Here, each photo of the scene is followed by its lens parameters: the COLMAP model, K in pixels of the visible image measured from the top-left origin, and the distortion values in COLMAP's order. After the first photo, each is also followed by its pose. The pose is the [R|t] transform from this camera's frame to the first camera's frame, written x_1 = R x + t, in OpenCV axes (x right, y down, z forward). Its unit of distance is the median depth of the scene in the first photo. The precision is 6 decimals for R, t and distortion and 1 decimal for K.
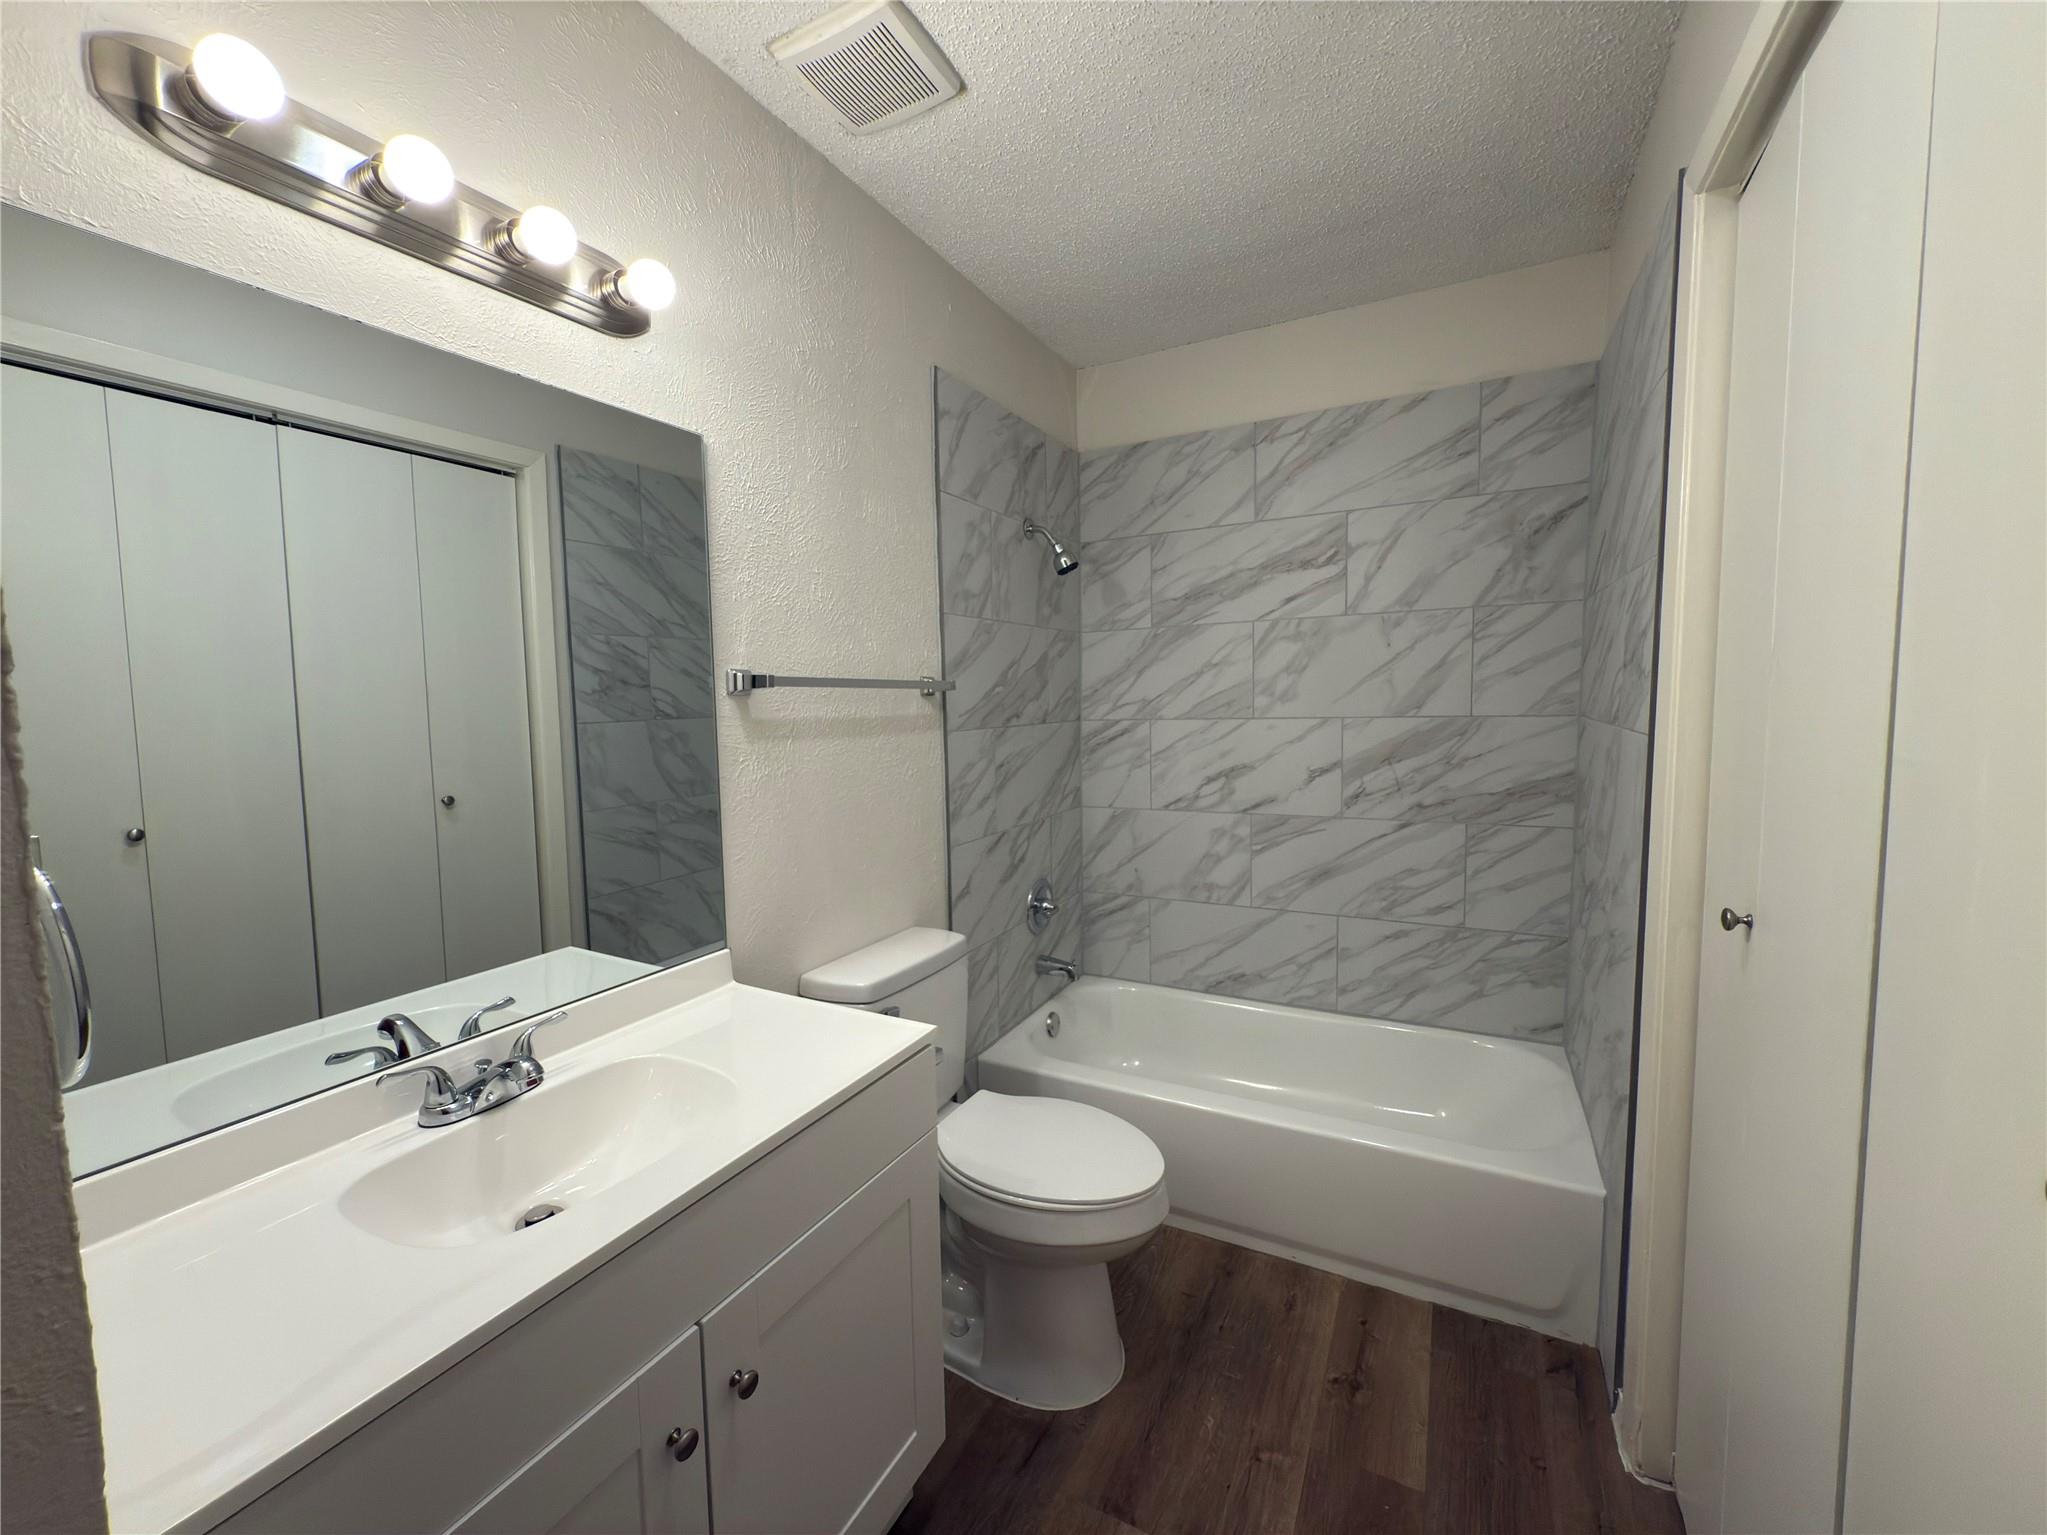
lens RADIAL K [[805.2, 0, 1017.4], [0, 805.2, 765.4], [0, 0, 1]] dist [-0.000038, -0.000059]
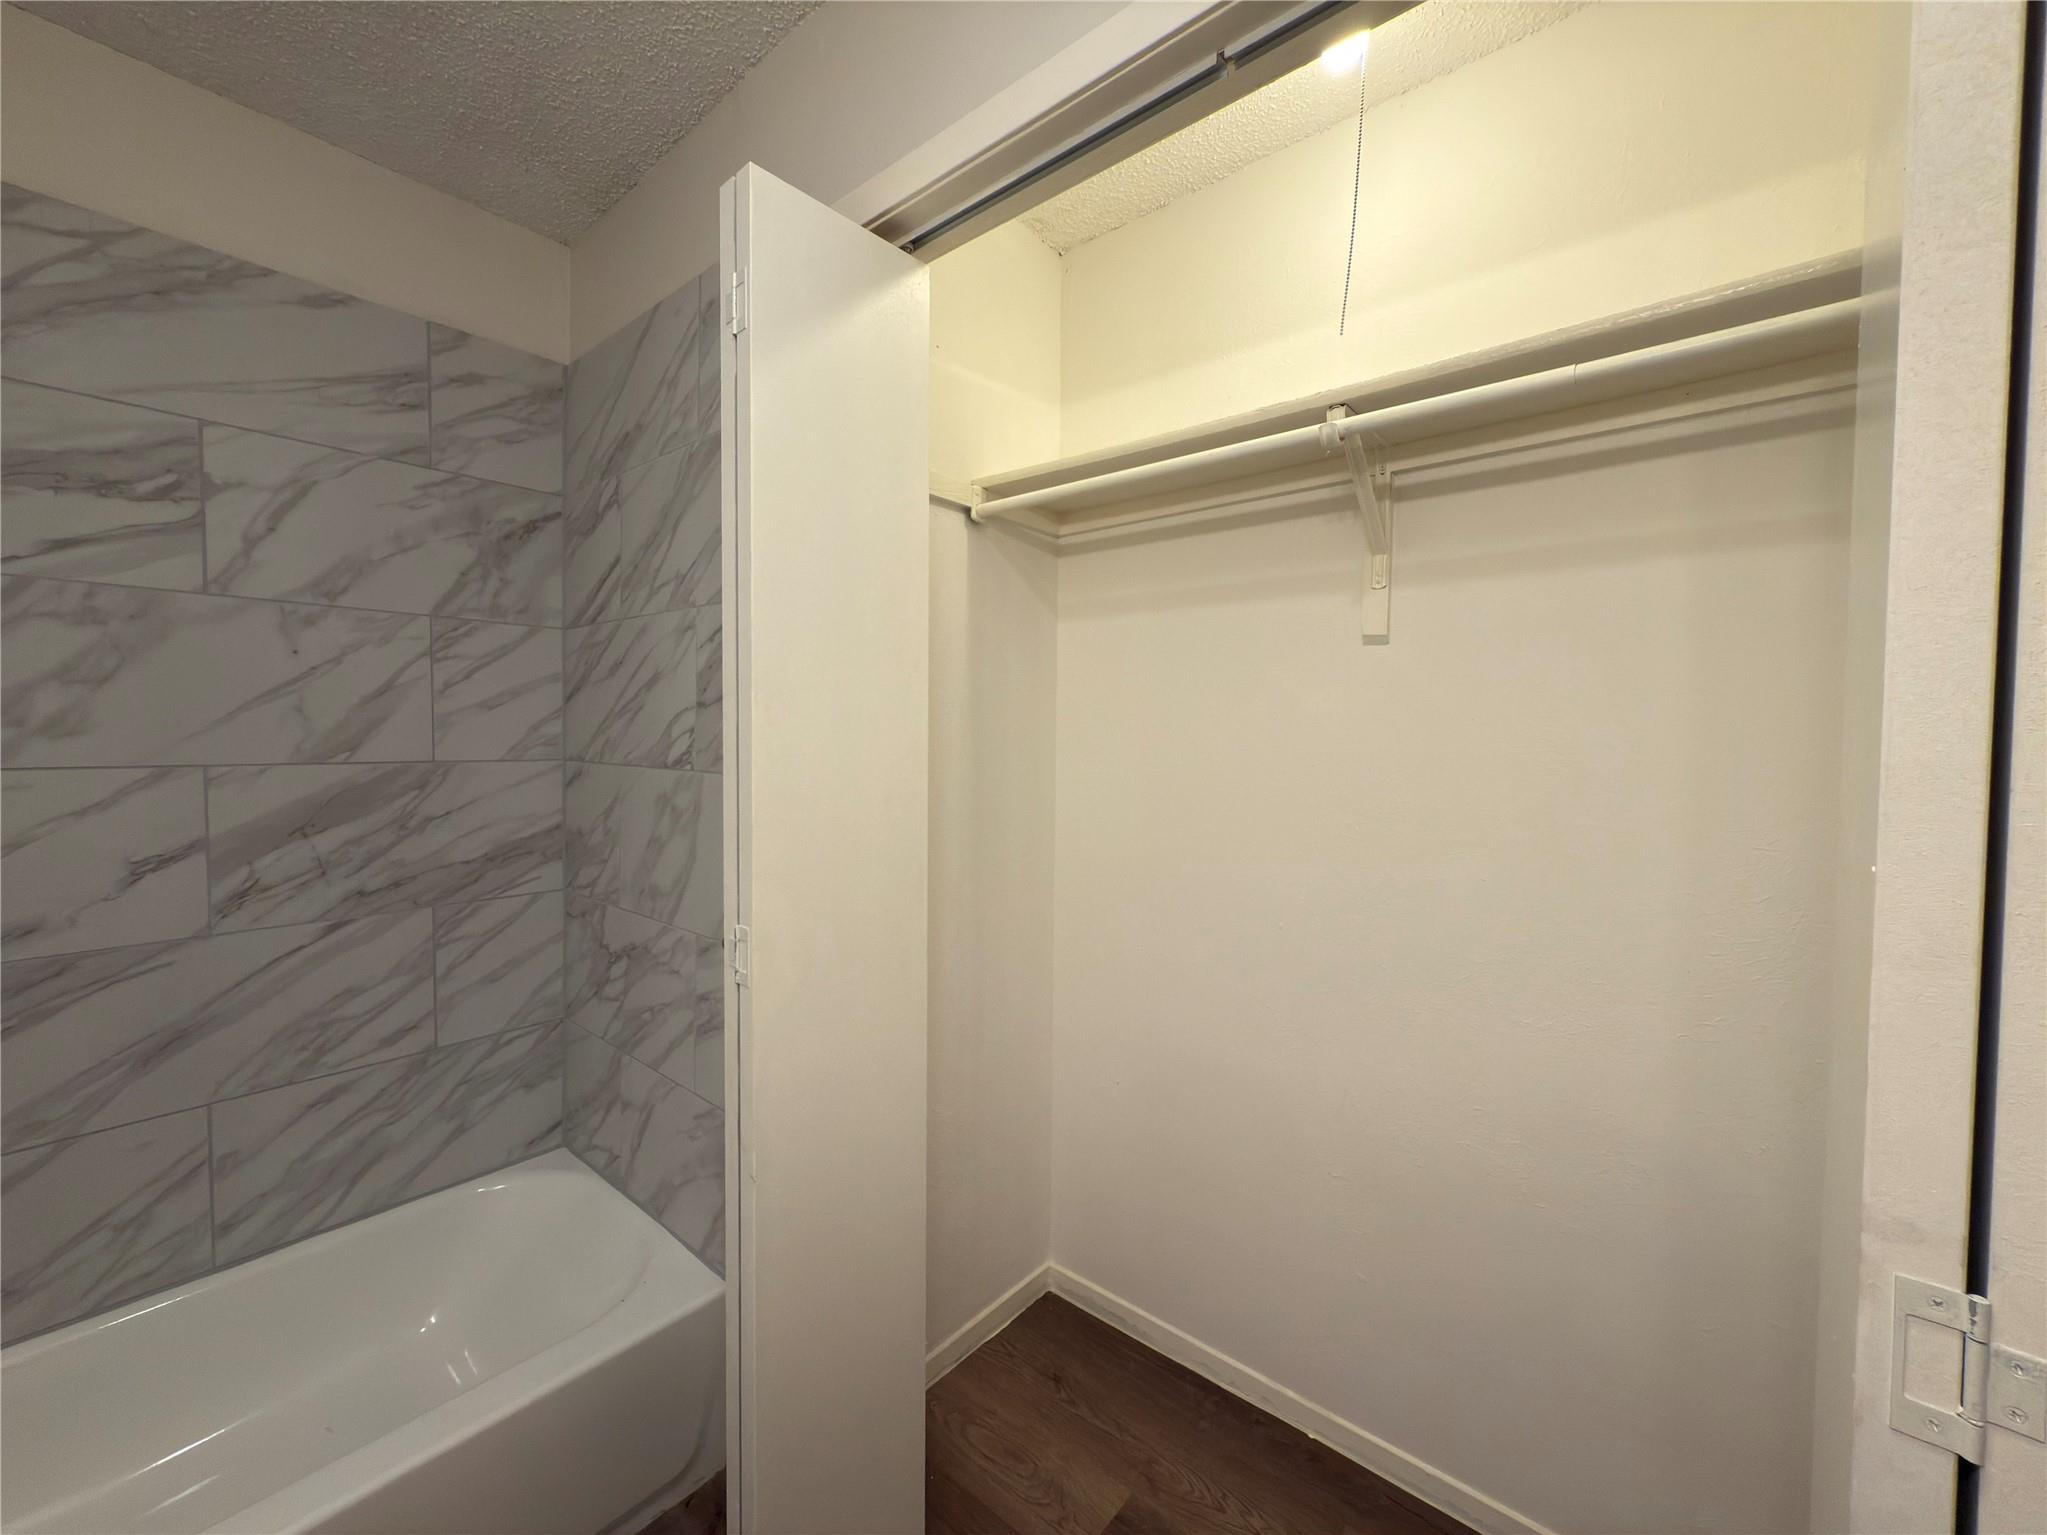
lens RADIAL K [[805.2, 0, 1021.9], [0, 805.2, 766.8], [0, 0, 1]] dist [-0.000038, -0.000059]
pose [[0.217989, -0.012963, 0.975865, -0.043292], [0.070312, 0.997522, -0.002455, -0.015830], [-0.973415, 0.069150, 0.218360, 0.301427]]
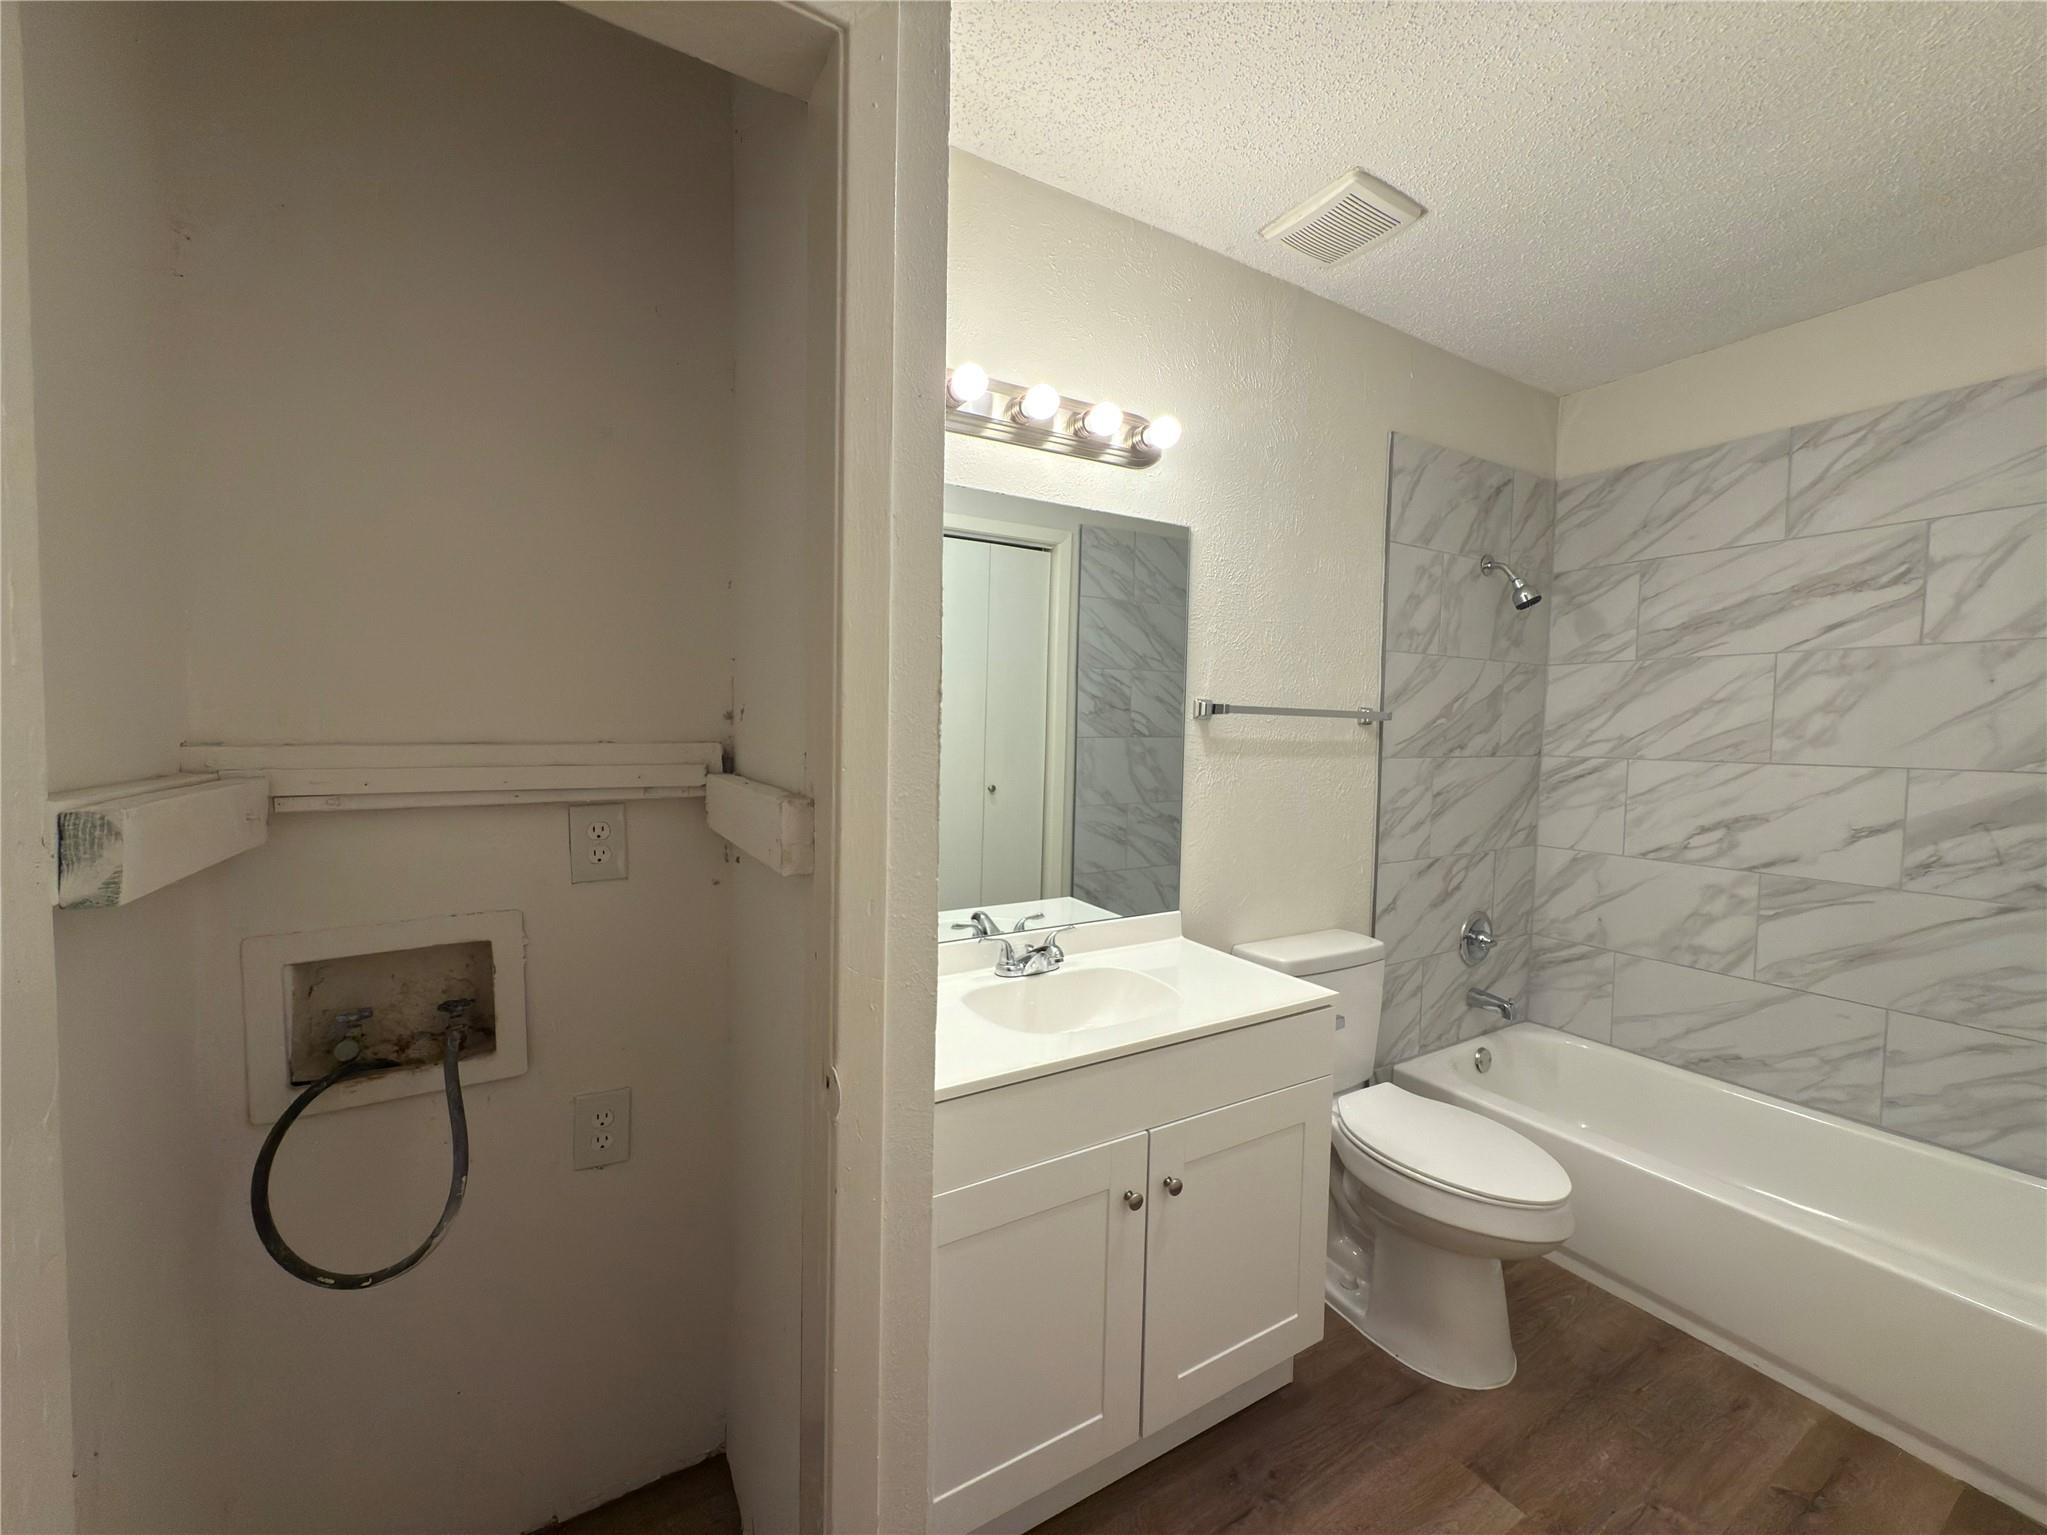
lens RADIAL K [[805.2, 0, 1023.4], [0, 805.2, 766.9], [0, 0, 1]] dist [-0.000038, -0.000059]
pose [[0.855102, 0.060734, -0.514890, 0.056225], [-0.075788, 0.997090, -0.008252, 0.015111], [0.512890, 0.046079, 0.857217, -0.177136]]
